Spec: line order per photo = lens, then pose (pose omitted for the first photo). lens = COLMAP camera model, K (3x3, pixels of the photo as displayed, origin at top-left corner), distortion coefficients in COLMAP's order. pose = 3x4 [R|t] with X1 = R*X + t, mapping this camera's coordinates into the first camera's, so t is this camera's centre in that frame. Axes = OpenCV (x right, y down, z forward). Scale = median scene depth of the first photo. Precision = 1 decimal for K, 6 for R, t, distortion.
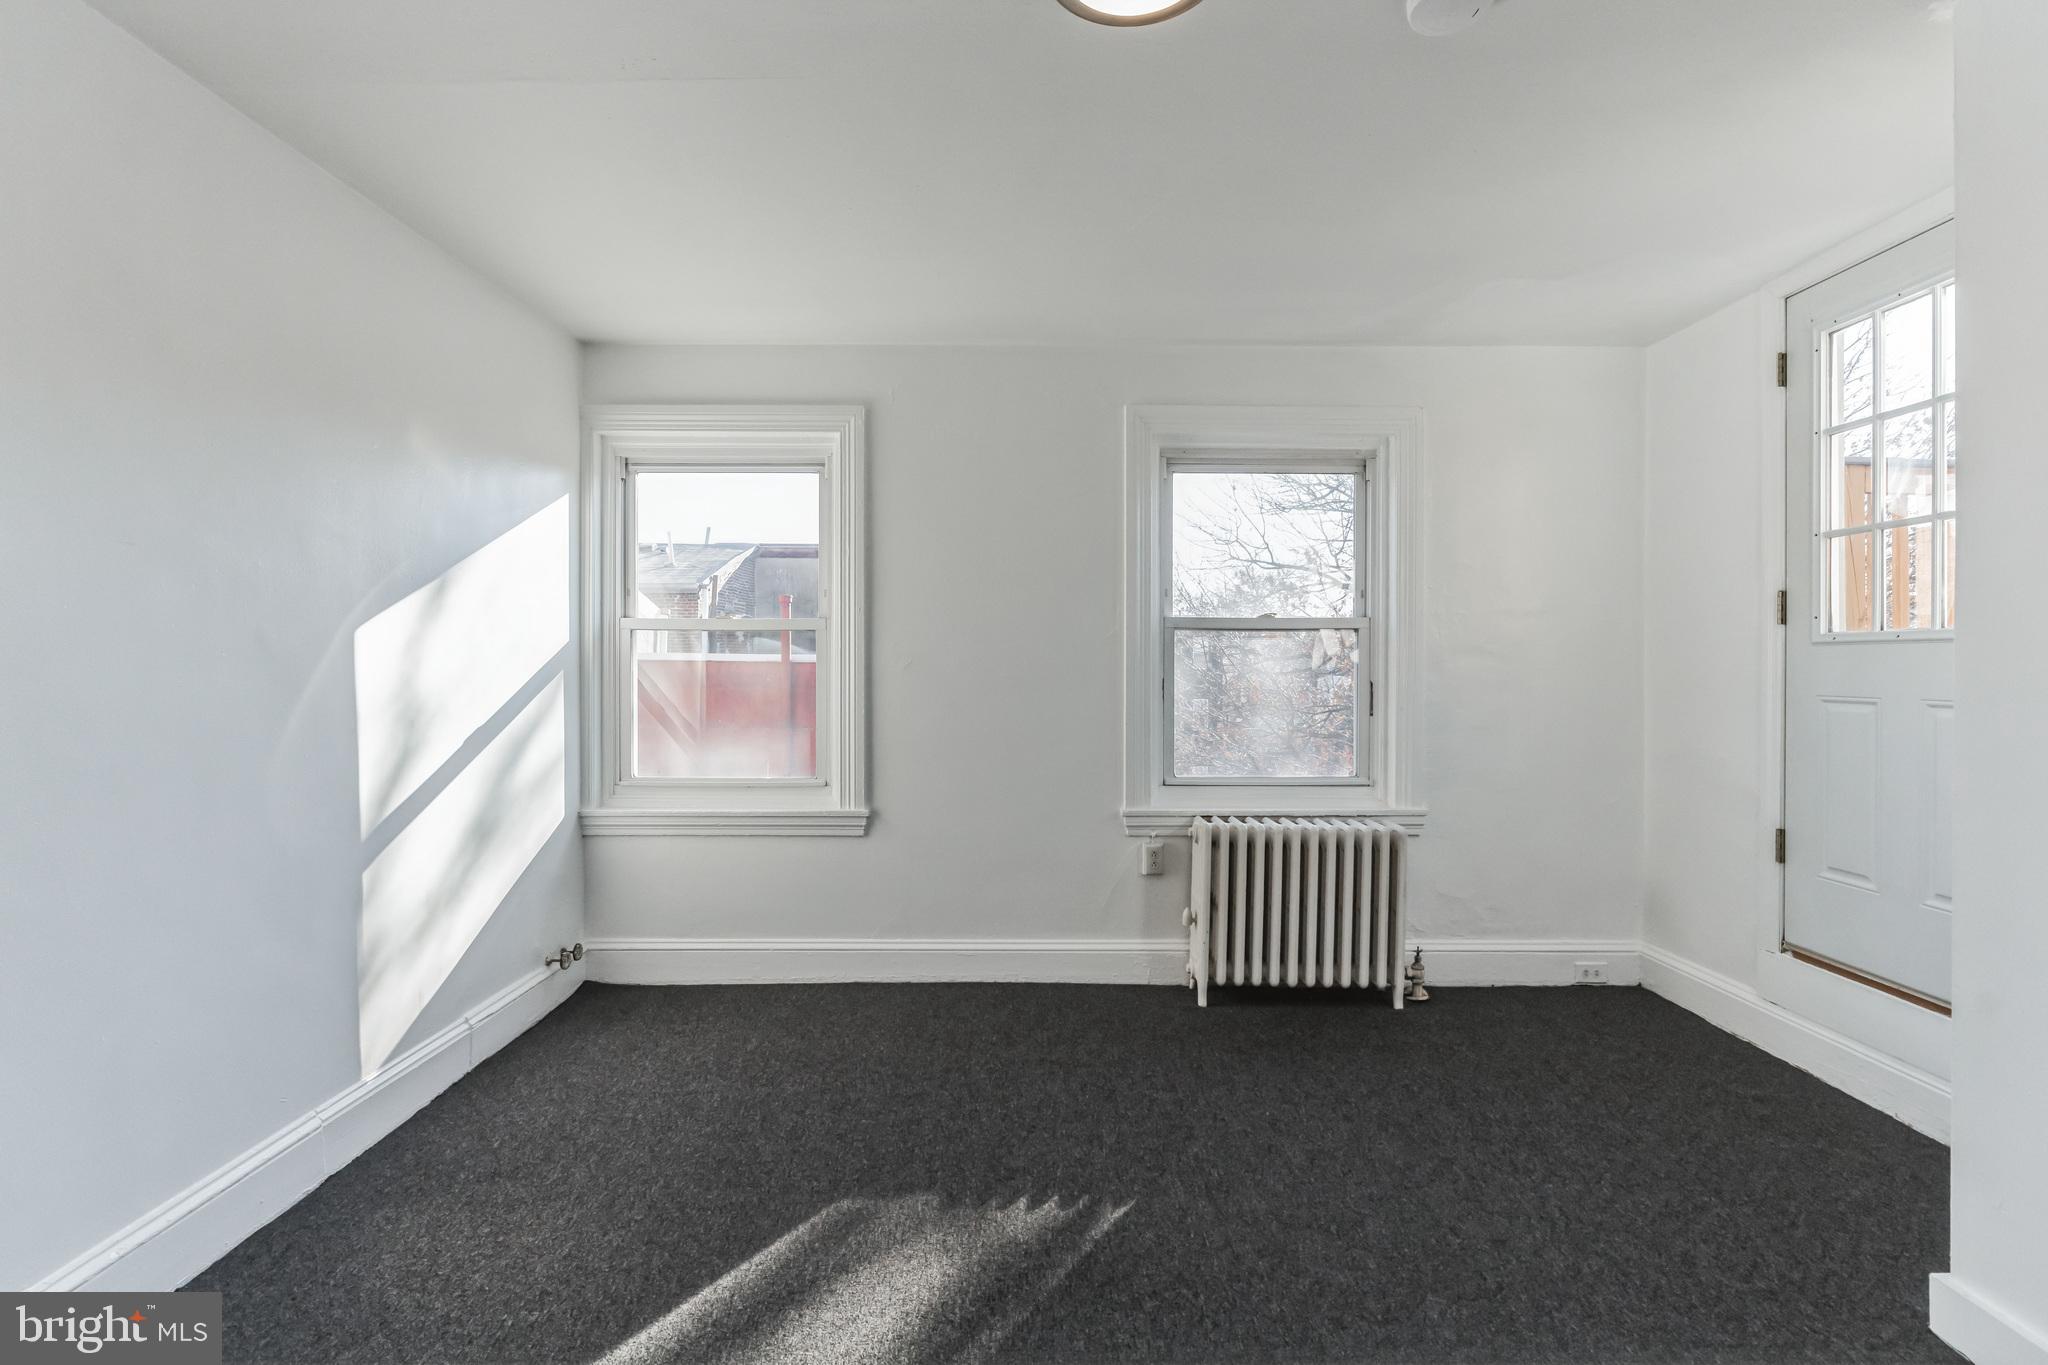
lens RADIAL K [[914.6, 0, 1023.2], [0, 914.6, 665.5], [0, 0, 1]] dist [-0.008679, 0.005807]
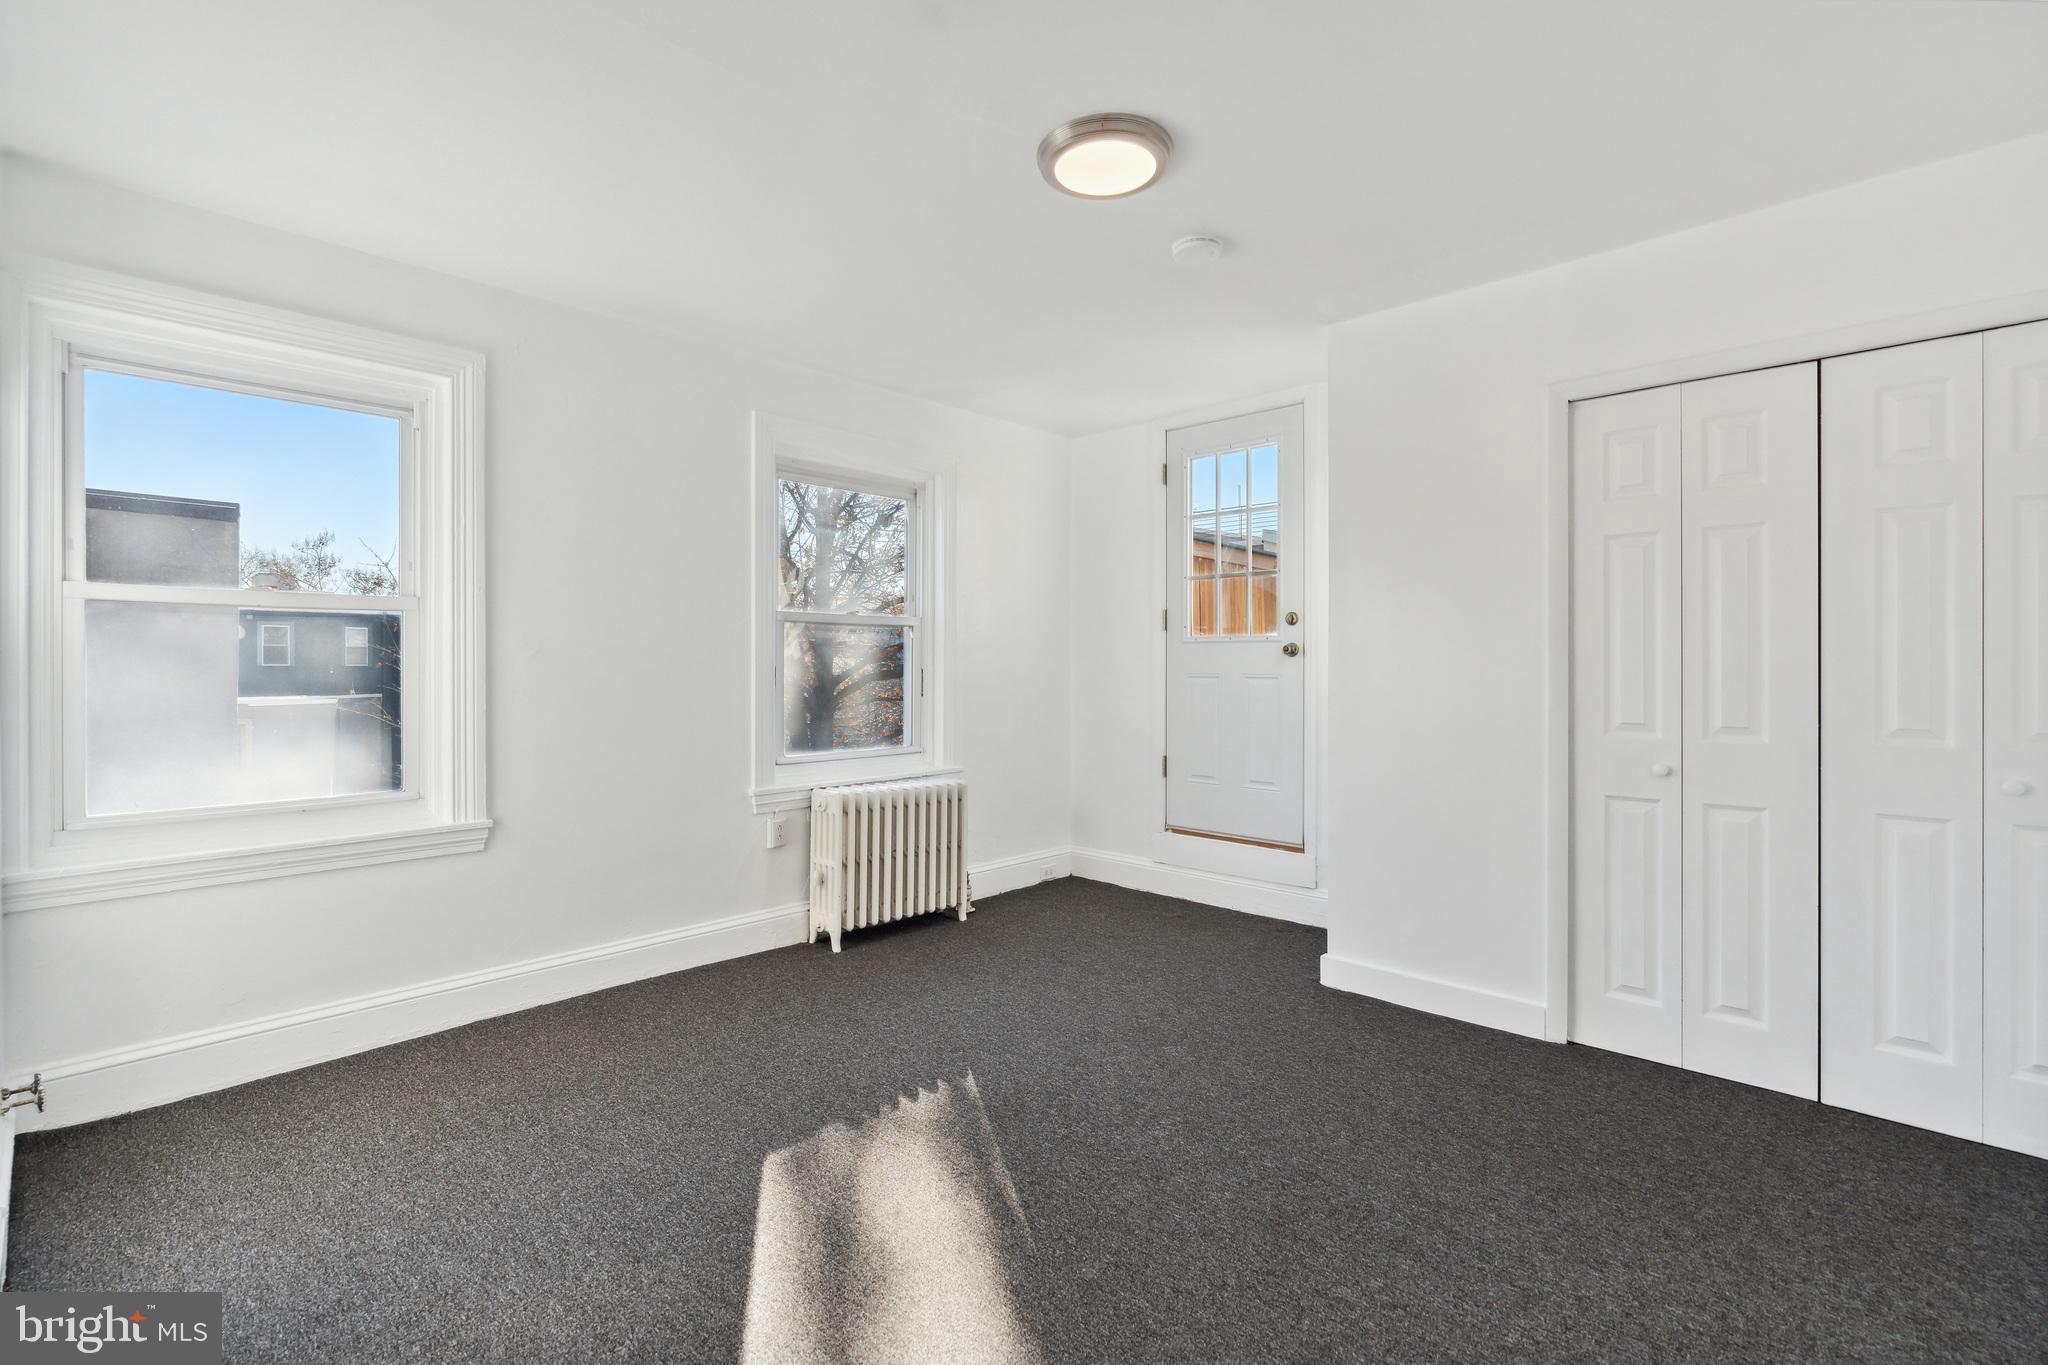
lens RADIAL K [[914.6, 0, 1023.2], [0, 914.6, 665.5], [0, 0, 1]] dist [-0.008679, 0.005807]
pose [[0.699801, -0.004517, 0.714324, -0.453400], [0.001659, 0.999988, 0.004697, 0.008169], [-0.714336, -0.002102, 0.699799, 0.032285]]
